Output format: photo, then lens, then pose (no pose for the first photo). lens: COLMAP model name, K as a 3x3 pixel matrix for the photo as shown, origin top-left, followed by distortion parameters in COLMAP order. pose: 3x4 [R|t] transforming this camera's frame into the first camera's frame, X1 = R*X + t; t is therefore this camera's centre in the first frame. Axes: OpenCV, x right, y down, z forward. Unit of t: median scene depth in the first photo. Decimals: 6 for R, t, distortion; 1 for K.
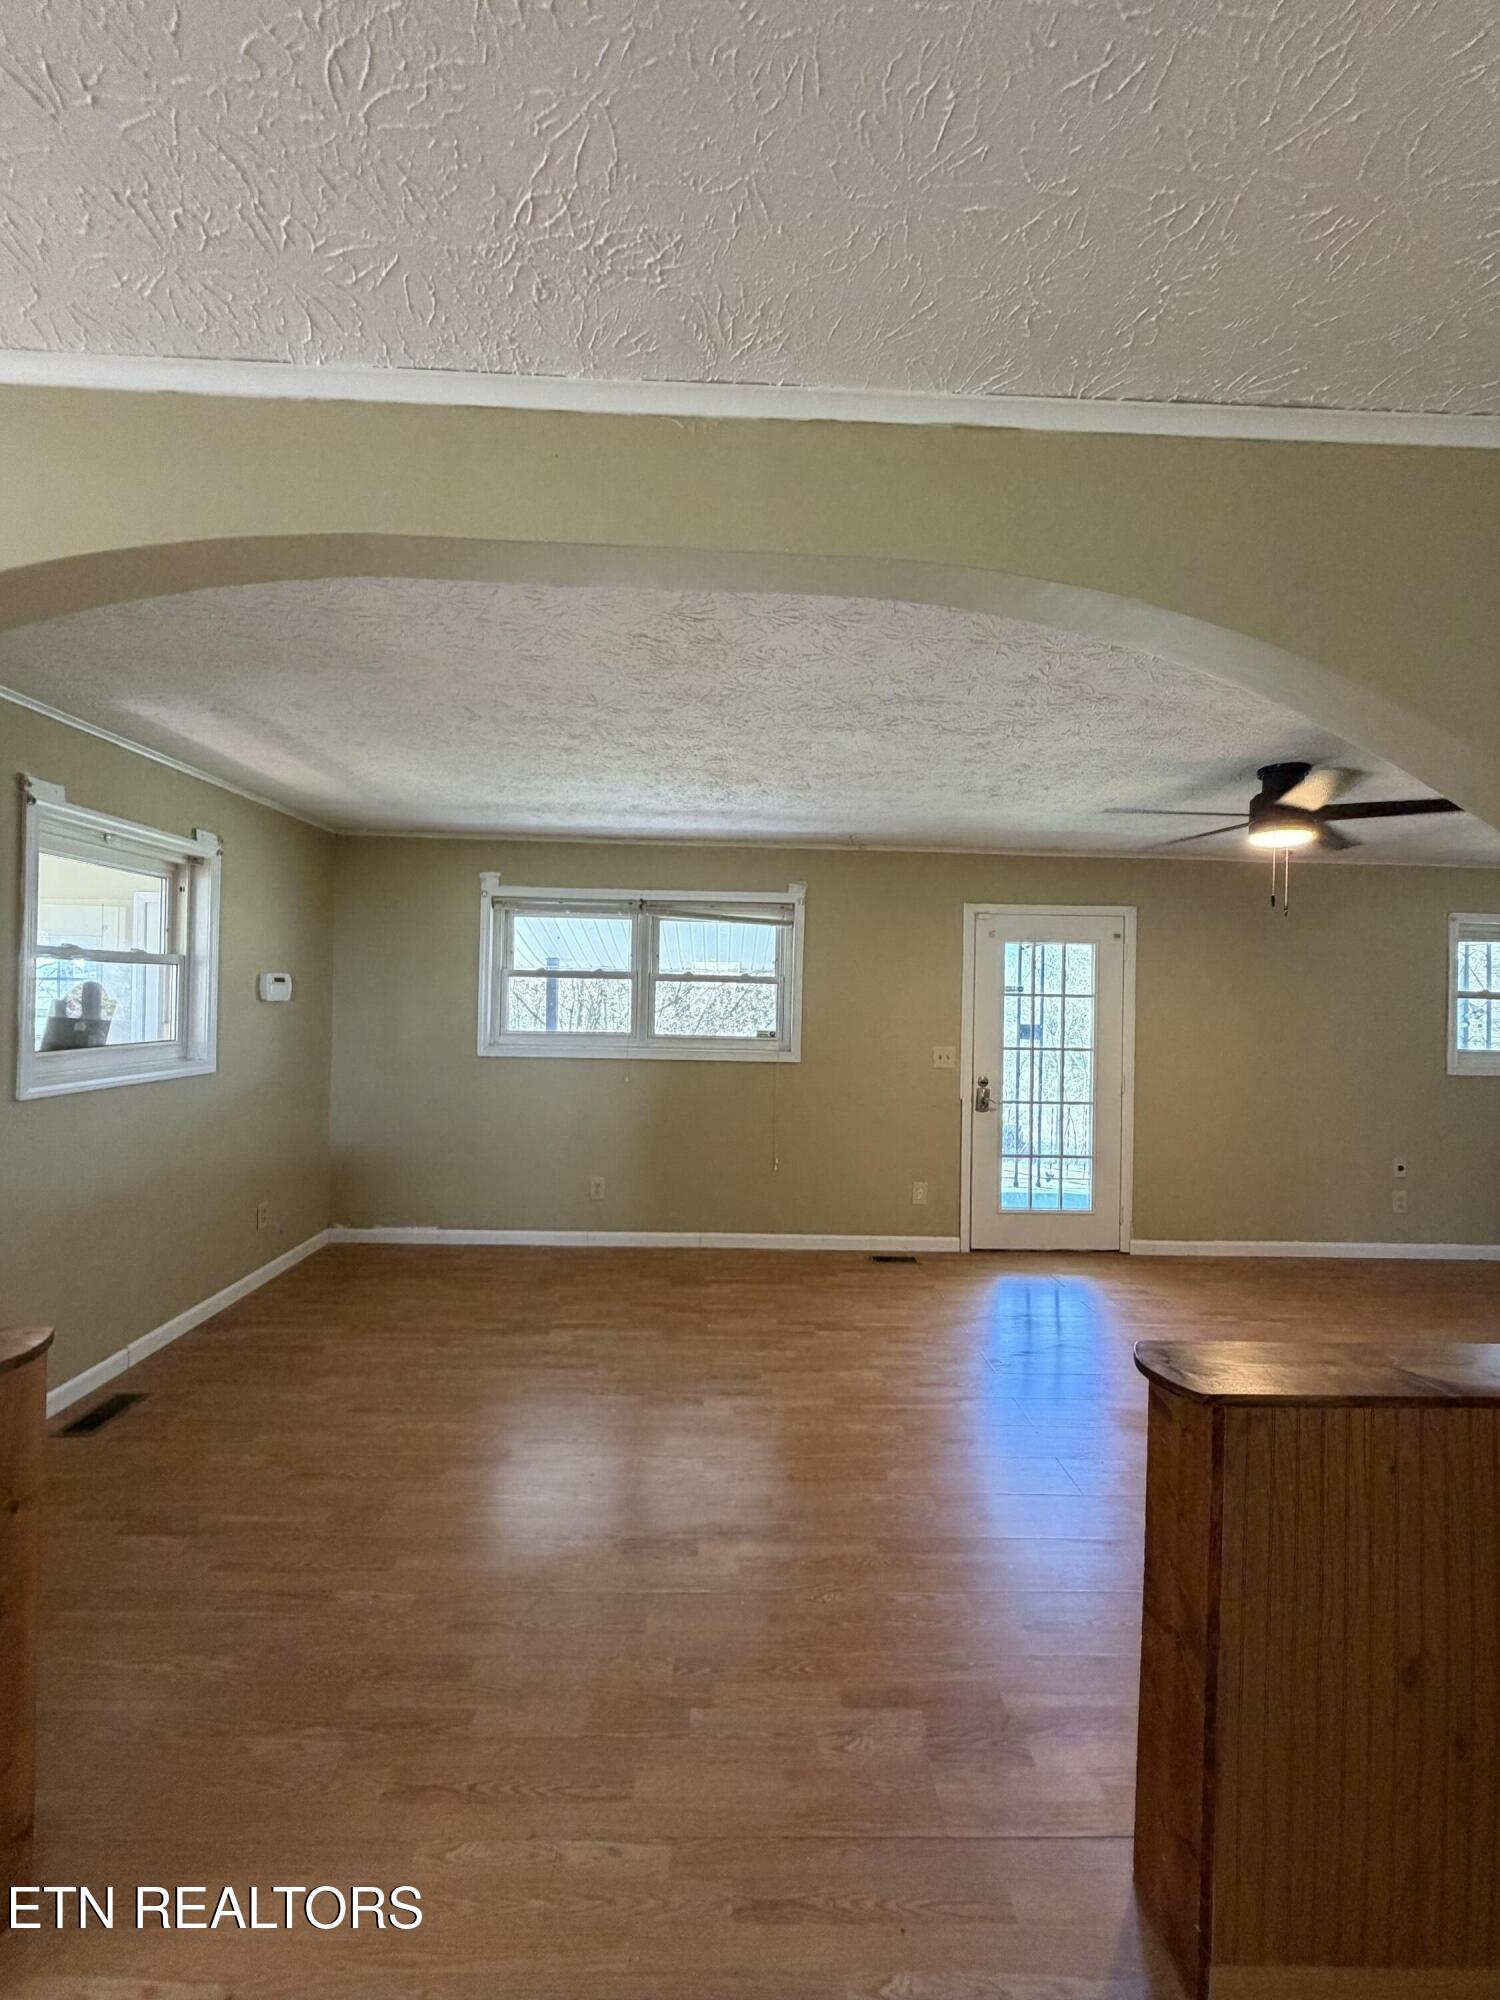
lens RADIAL K [[795.9, 0, 749.3], [0, 795.9, 992.5], [0, 0, 1]] dist [-0.001482, 0.000240]
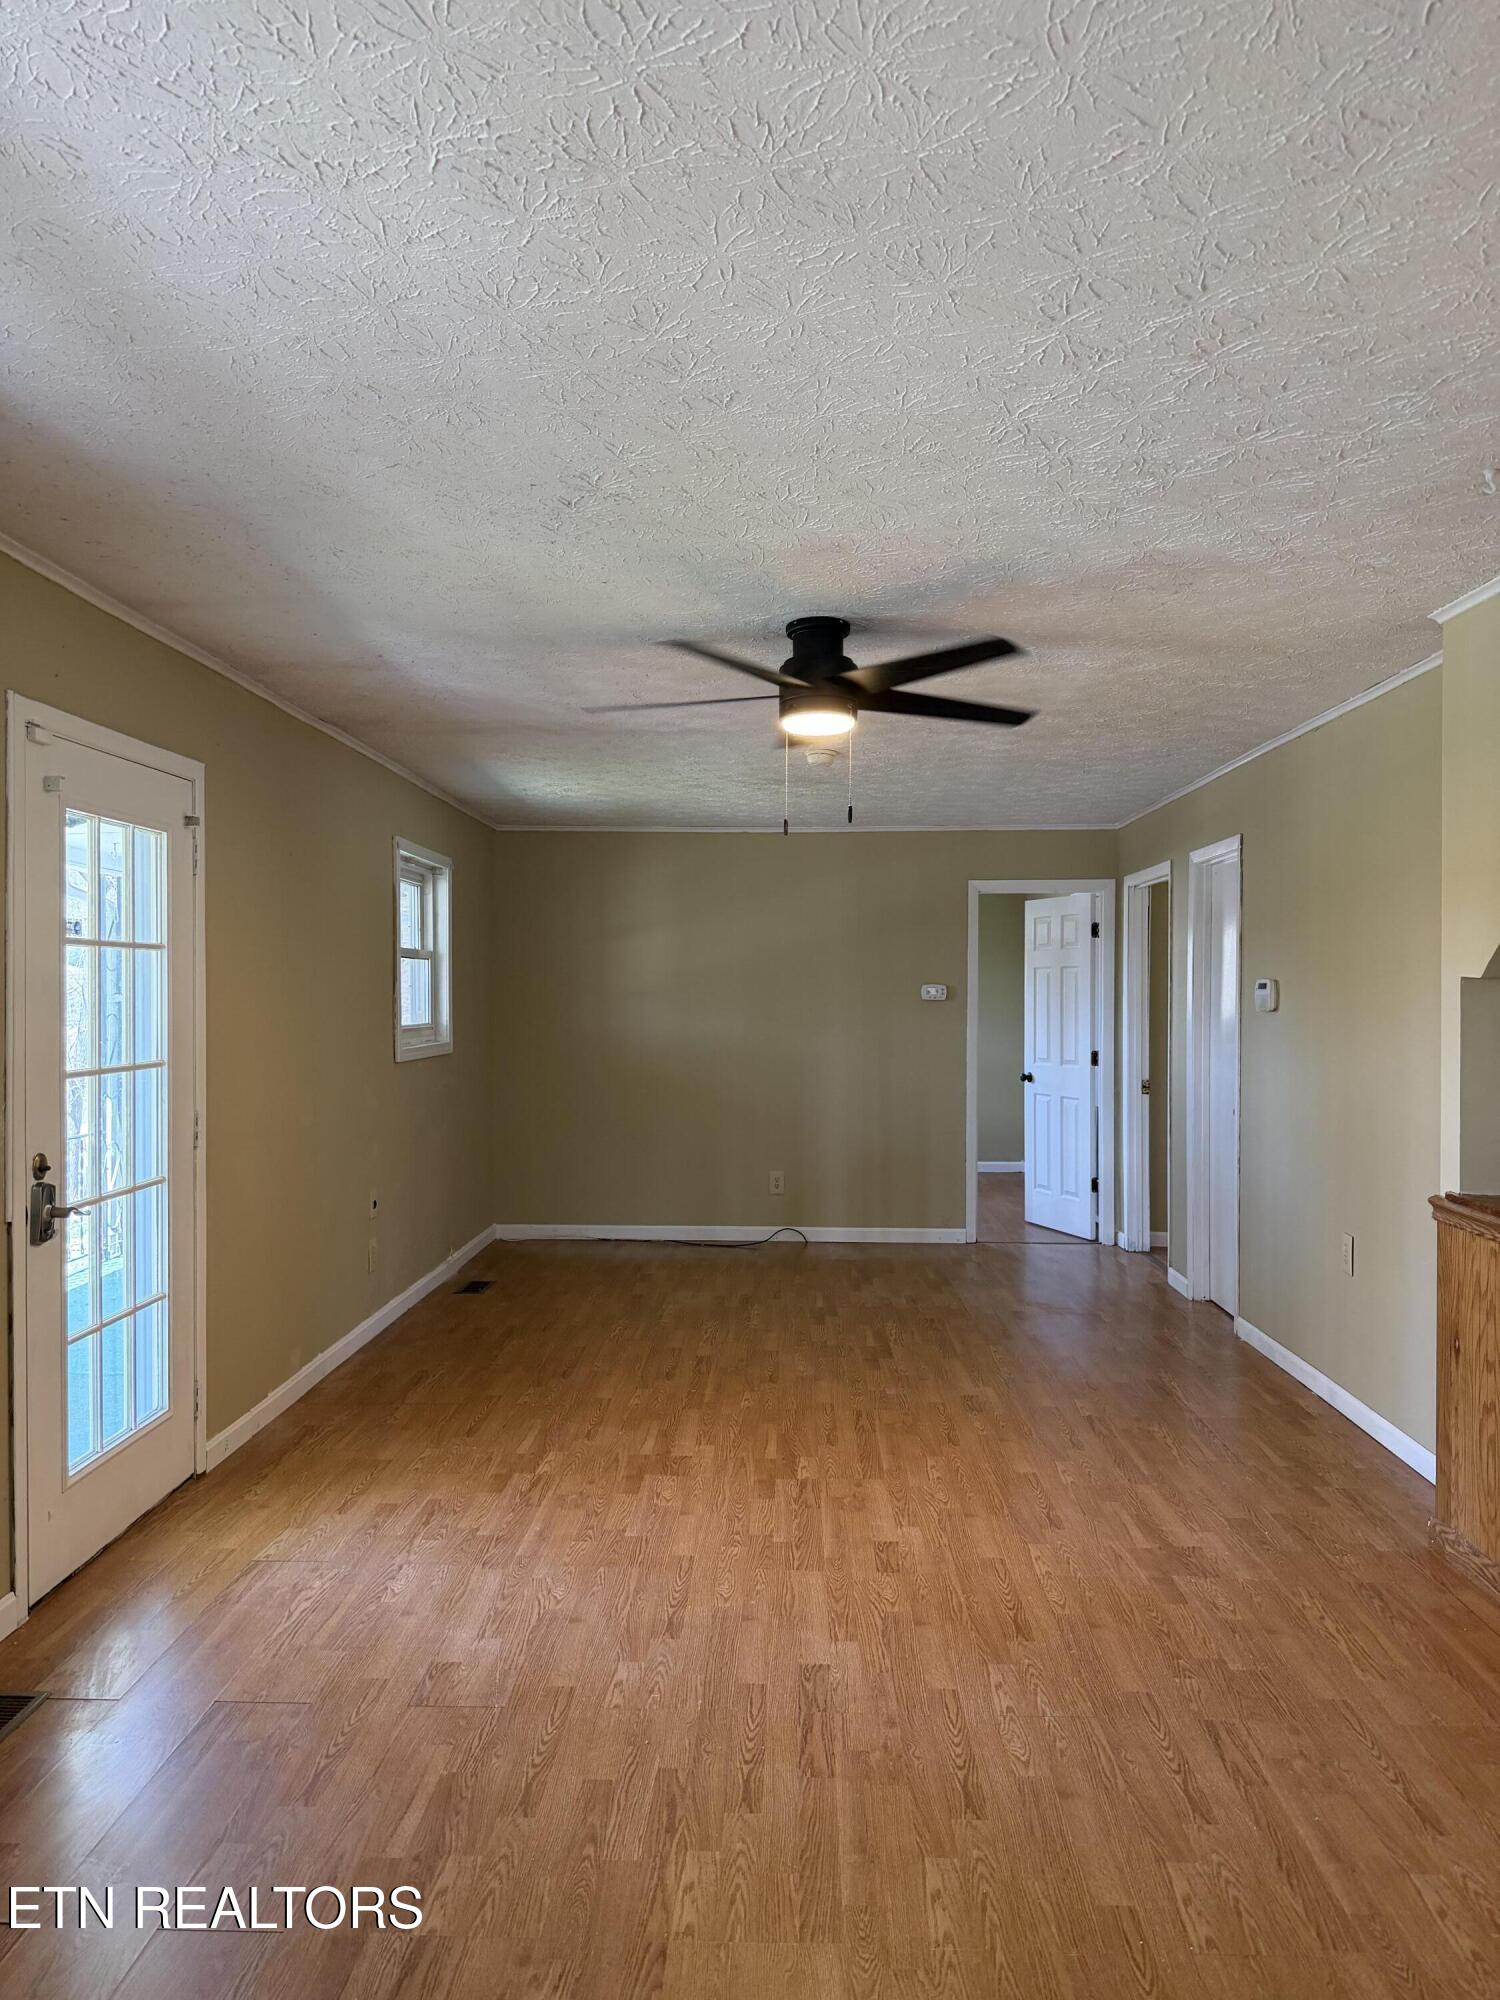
lens RADIAL K [[1417.2, 0, 750.0], [0, 1417.2, 1000.0], [0, 0, 1]] dist [0.181388, -0.160492]
pose [[0.059748, -0.026831, 0.997853, -0.465011], [-0.013575, 0.999524, 0.027689, 0.008812], [-0.998121, -0.015200, 0.059356, 0.729451]]
